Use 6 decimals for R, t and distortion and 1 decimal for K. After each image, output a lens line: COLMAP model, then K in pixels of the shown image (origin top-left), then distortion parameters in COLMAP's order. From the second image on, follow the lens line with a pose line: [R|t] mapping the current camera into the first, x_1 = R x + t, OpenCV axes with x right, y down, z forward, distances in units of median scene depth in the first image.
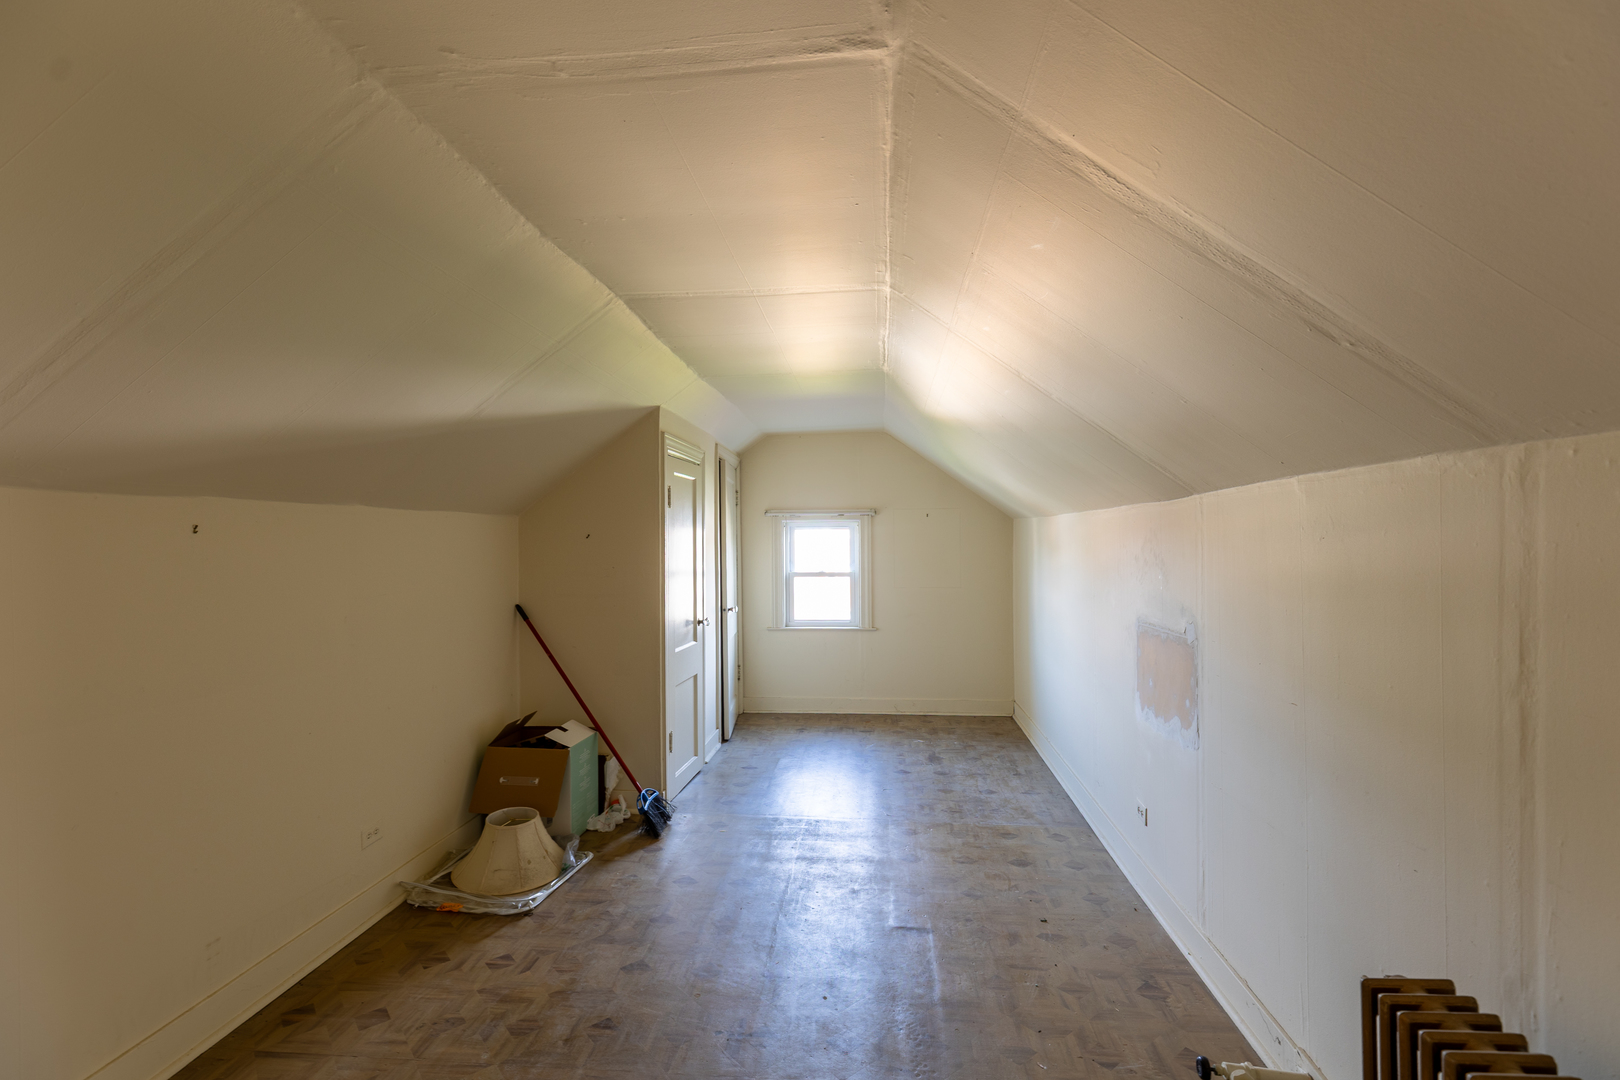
lens RADIAL K [[741.1, 0, 807.4], [0, 741.1, 541.5], [0, 0, 1]] dist [0.006838, -0.000643]
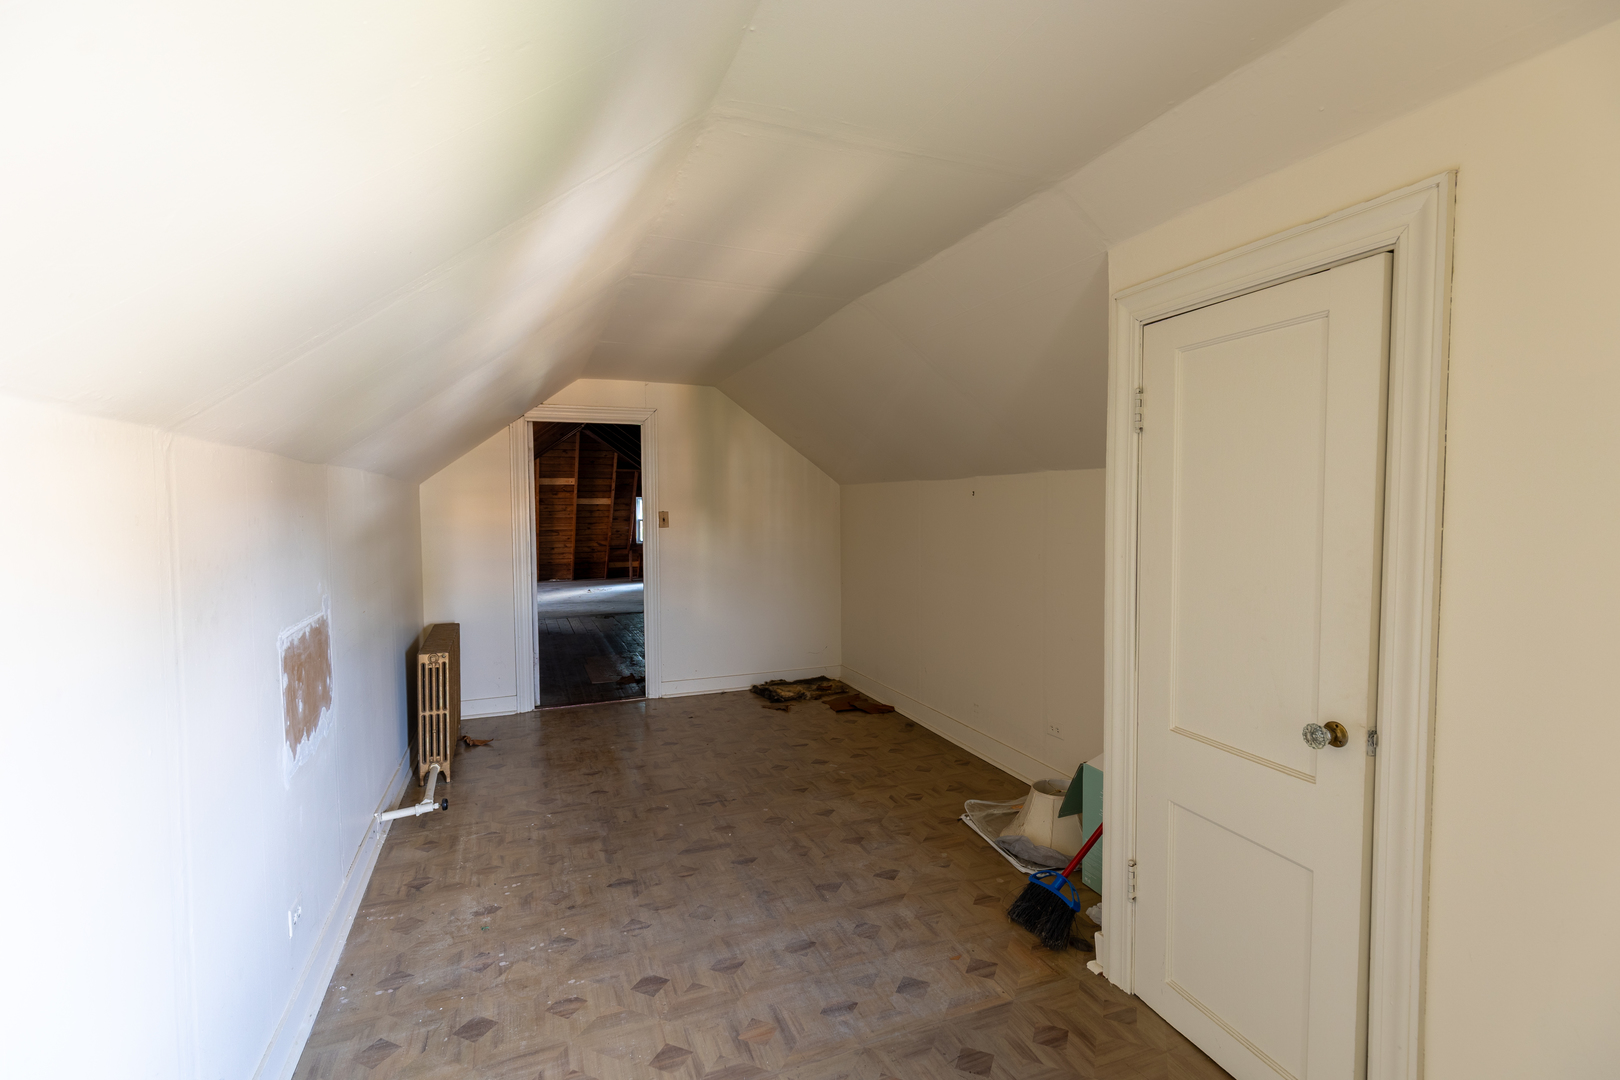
lens RADIAL K [[741.1, 0, 807.4], [0, 741.1, 541.5], [0, 0, 1]] dist [0.006838, -0.000643]
pose [[-0.889673, 0.039843, -0.454857, 0.402479], [0.017722, 0.998448, 0.052796, -0.000323], [0.456255, 0.038910, -0.888998, 2.182567]]
